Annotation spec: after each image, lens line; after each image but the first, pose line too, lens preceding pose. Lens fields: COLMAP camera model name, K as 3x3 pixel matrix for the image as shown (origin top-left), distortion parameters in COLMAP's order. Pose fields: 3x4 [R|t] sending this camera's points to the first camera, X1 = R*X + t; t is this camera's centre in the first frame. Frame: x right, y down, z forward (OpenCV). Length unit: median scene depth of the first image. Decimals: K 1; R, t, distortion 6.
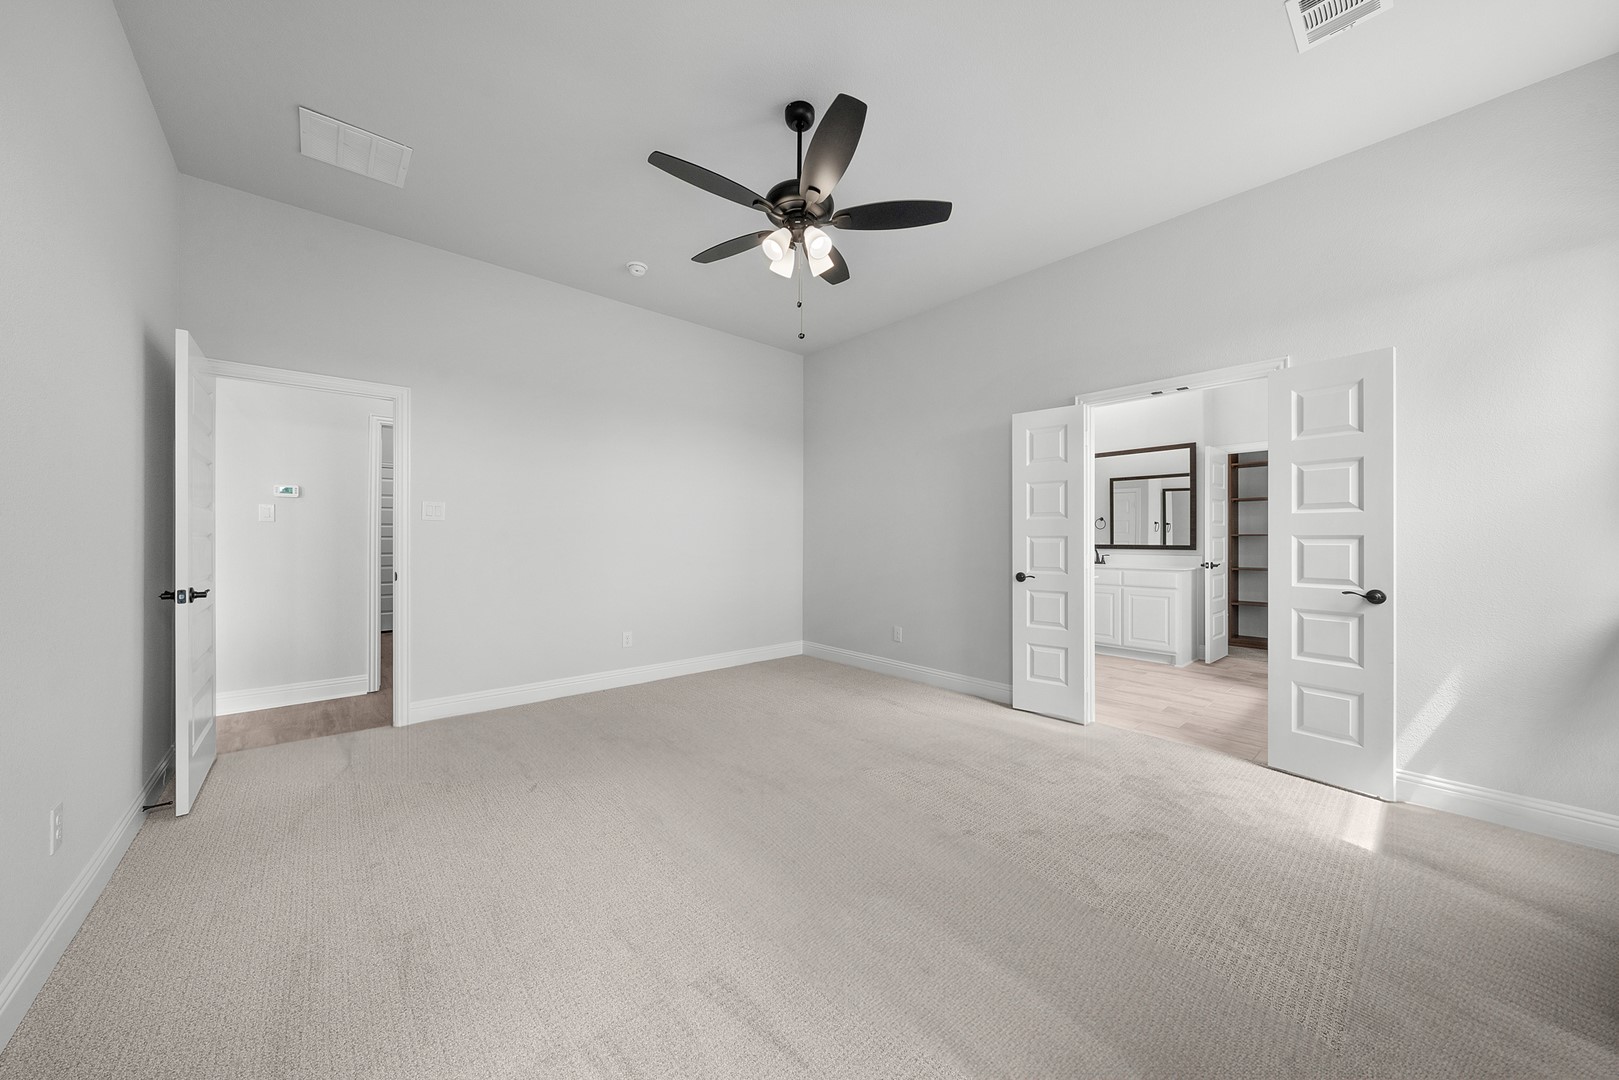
lens RADIAL K [[556.4, 0, 811.7], [0, 556.4, 532.8], [0, 0, 1]] dist [-0.001274, 0.000136]
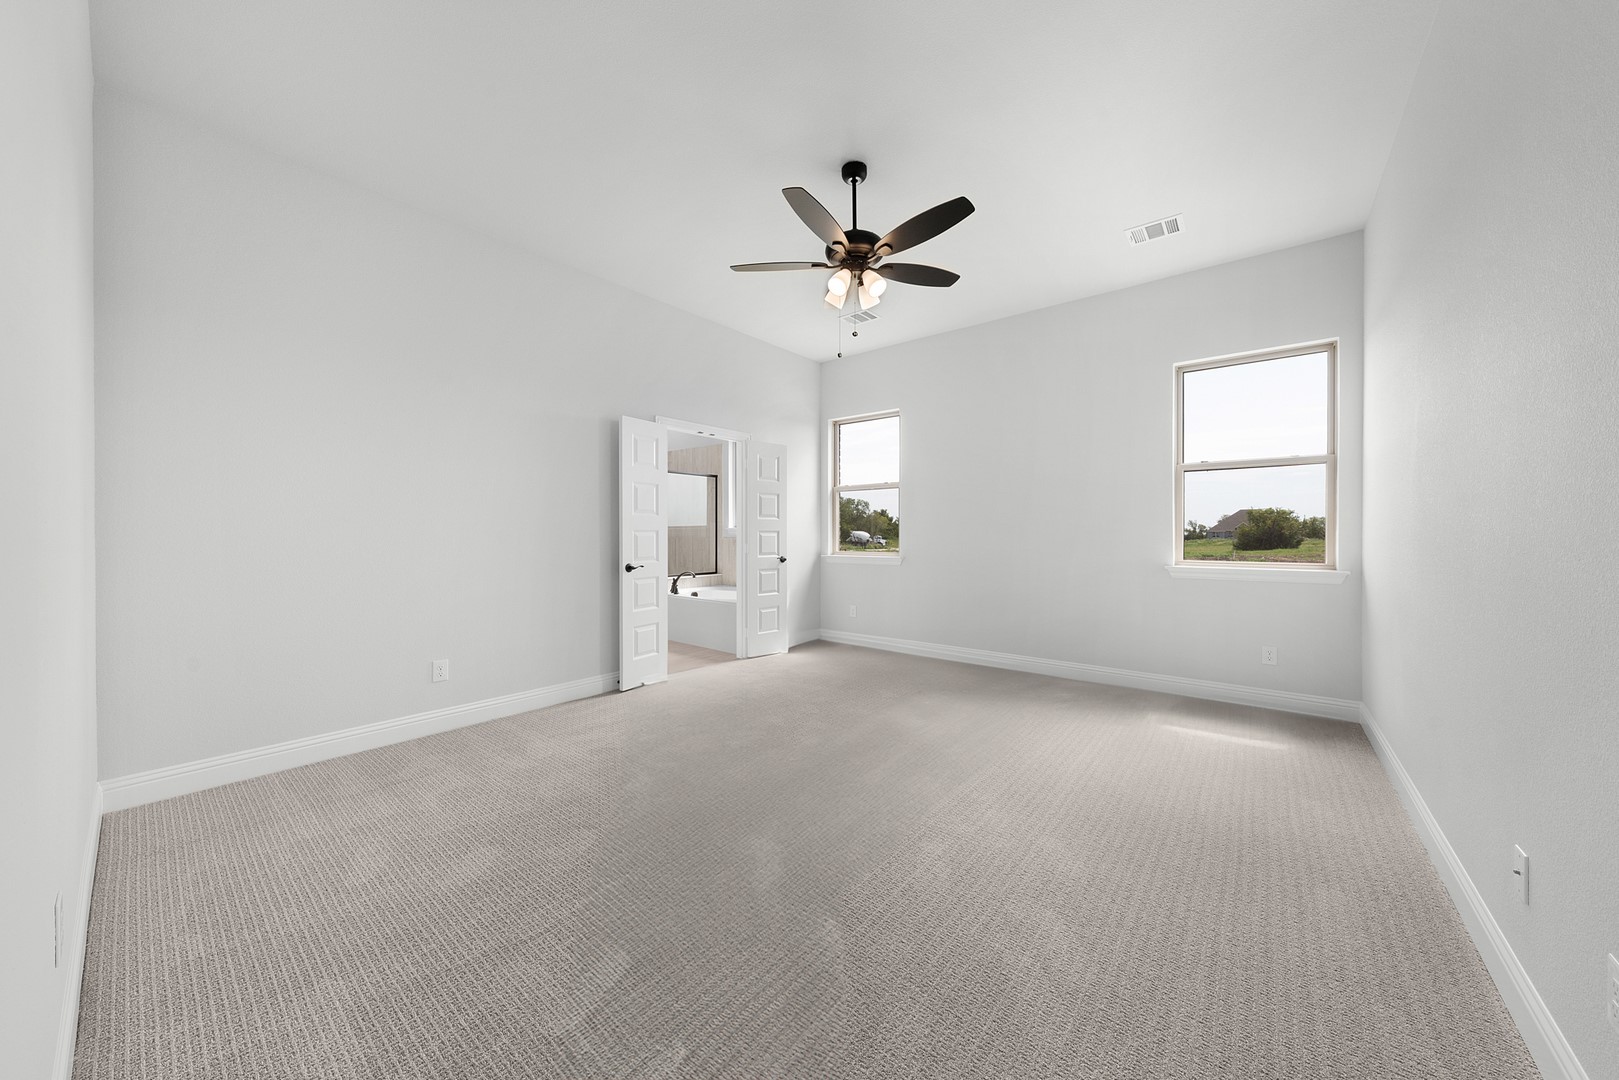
lens RADIAL K [[556.4, 0, 811.7], [0, 556.4, 532.8], [0, 0, 1]] dist [-0.001274, 0.000136]
pose [[-0.159256, -0.003983, 0.987229, -0.780719], [-0.012103, 0.999925, 0.002082, 0.004915], [-0.987163, -0.011616, -0.159292, 0.849385]]
